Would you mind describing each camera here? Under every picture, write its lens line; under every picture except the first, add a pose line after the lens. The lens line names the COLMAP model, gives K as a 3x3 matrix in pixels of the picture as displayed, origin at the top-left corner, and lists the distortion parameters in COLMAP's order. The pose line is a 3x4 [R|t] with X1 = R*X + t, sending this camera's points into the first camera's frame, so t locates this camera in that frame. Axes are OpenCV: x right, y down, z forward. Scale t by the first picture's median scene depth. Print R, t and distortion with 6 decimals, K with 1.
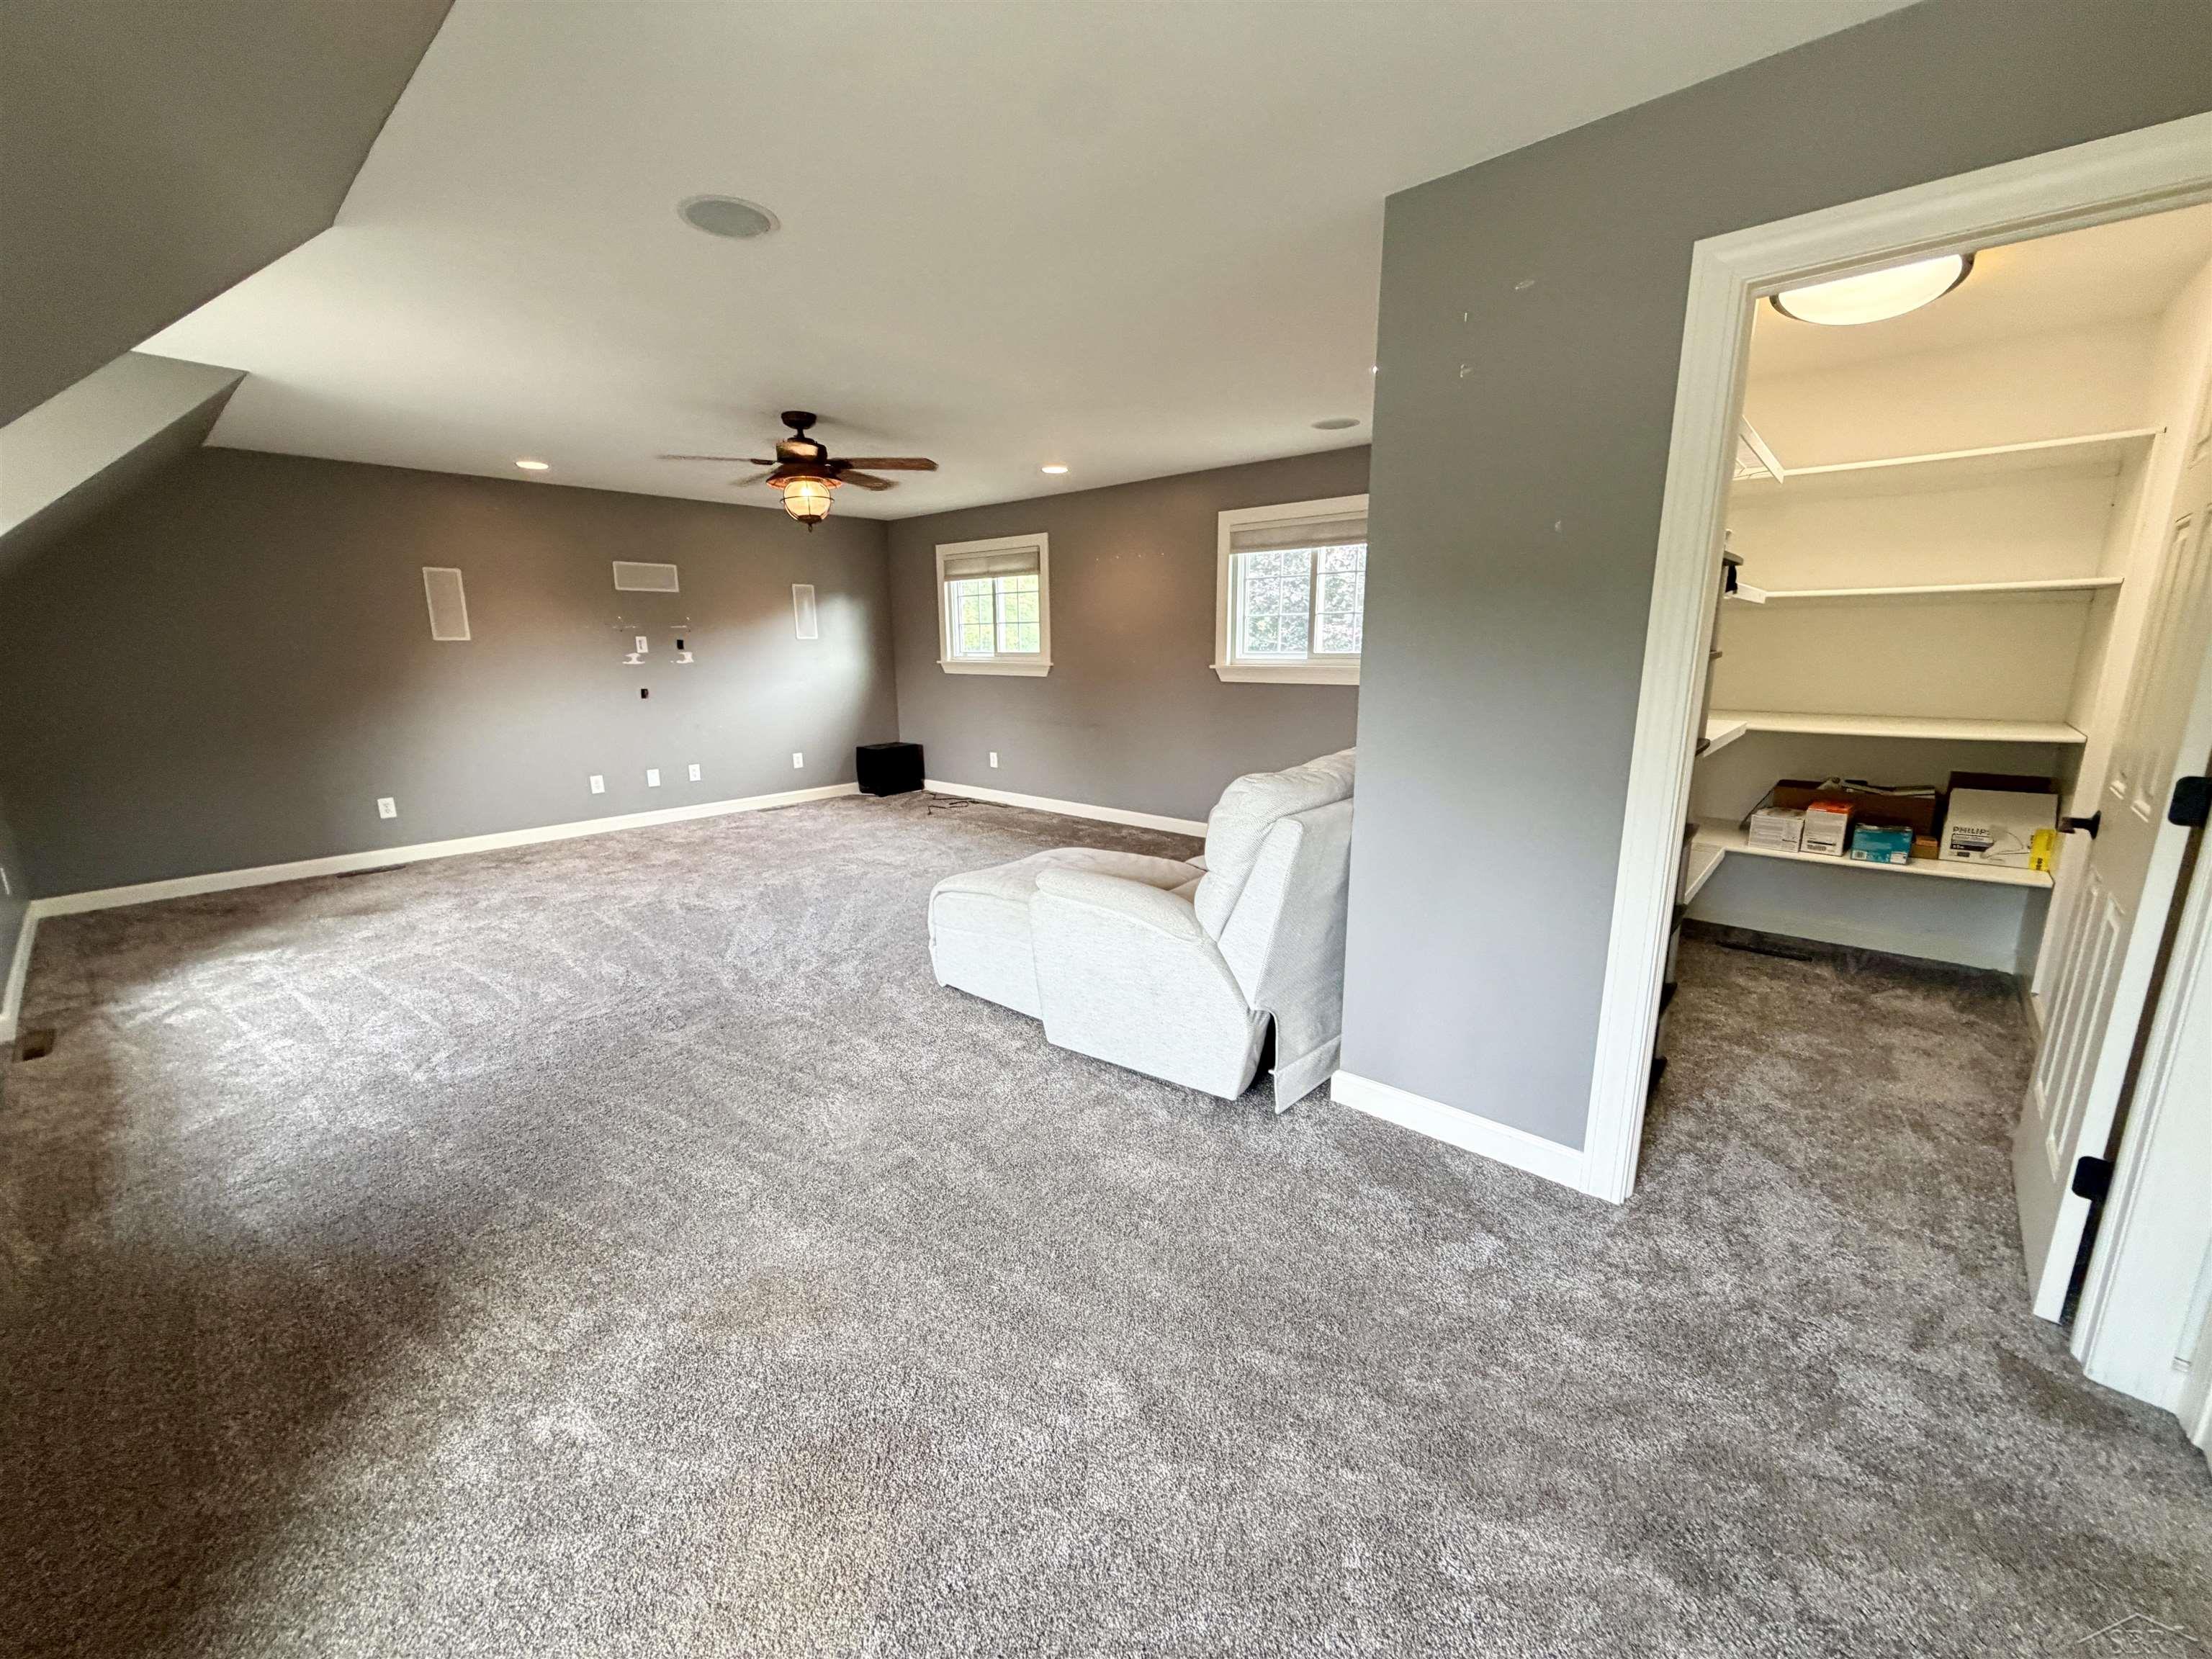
lens RADIAL K [[879.5, 0, 1104.9], [0, 879.5, 838.9], [0, 0, 1]] dist [0.001097, -0.000826]
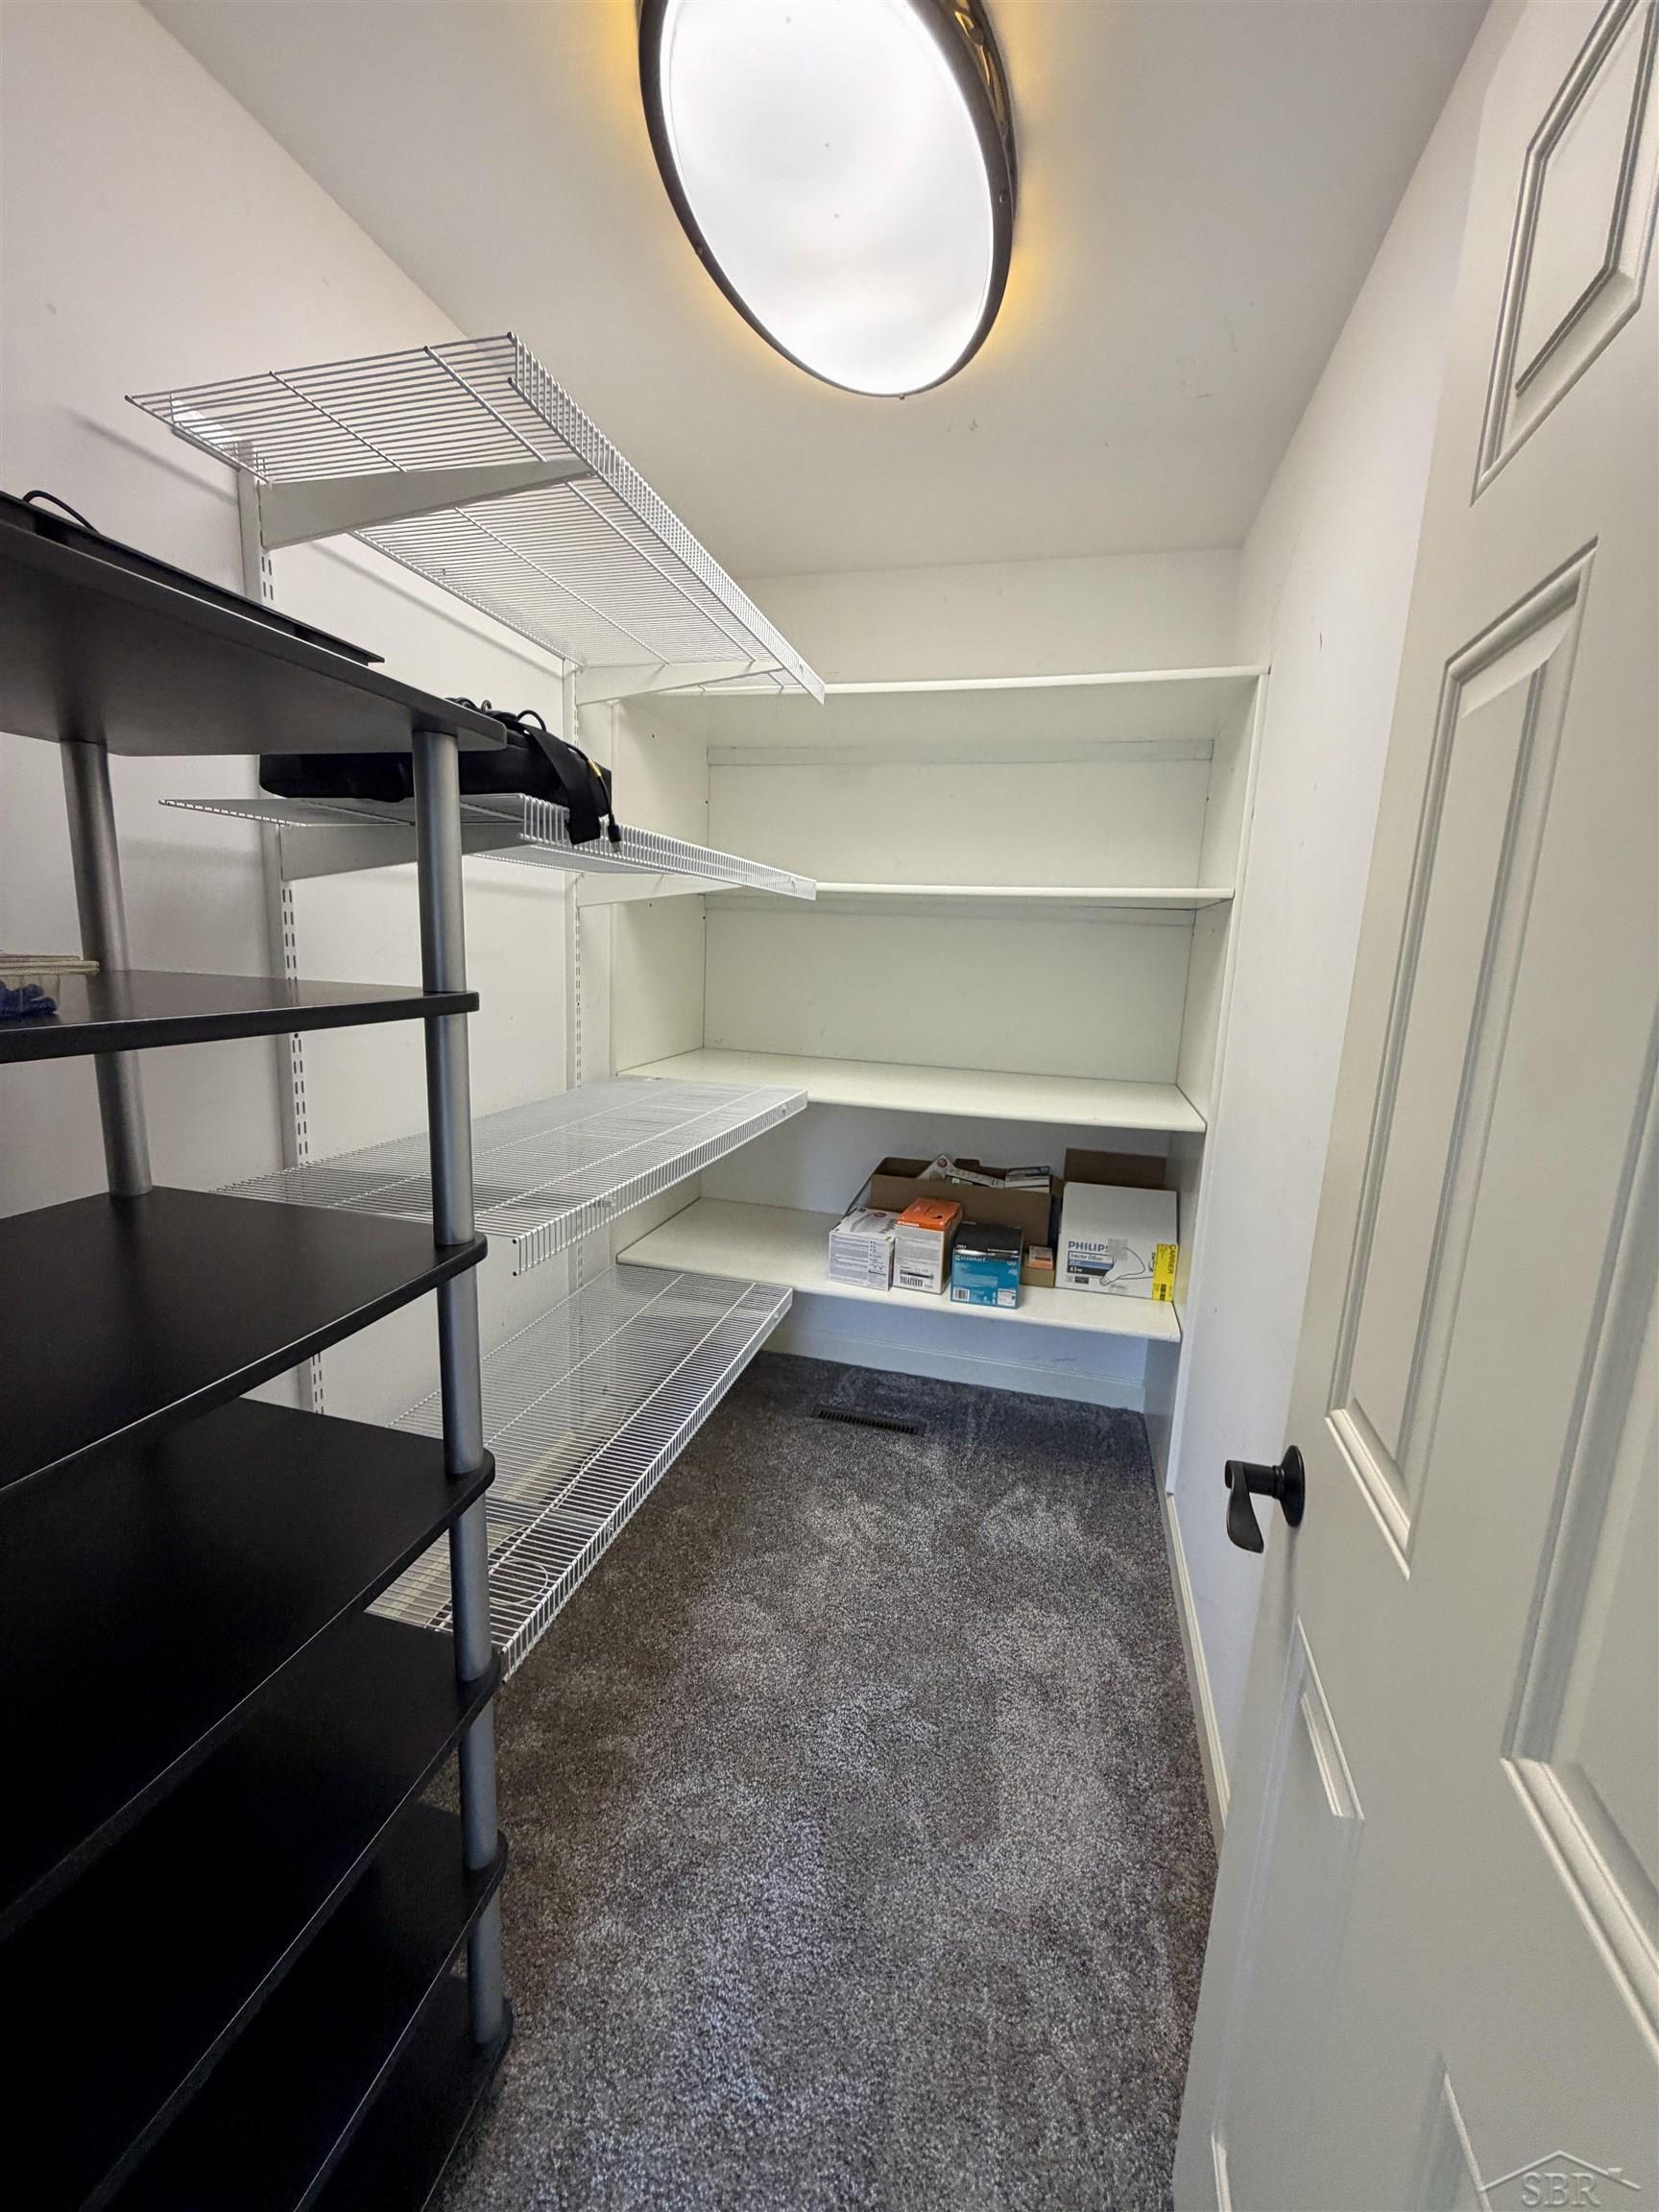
lens RADIAL K [[879.5, 0, 825.5], [0, 879.5, 1104.8], [0, 0, 1]] dist [0.001097, -0.000826]
pose [[0.892868, -0.033536, 0.449068, 0.487514], [0.048061, 0.998624, -0.020982, -0.114334], [-0.447747, 0.040317, 0.893251, 0.464489]]
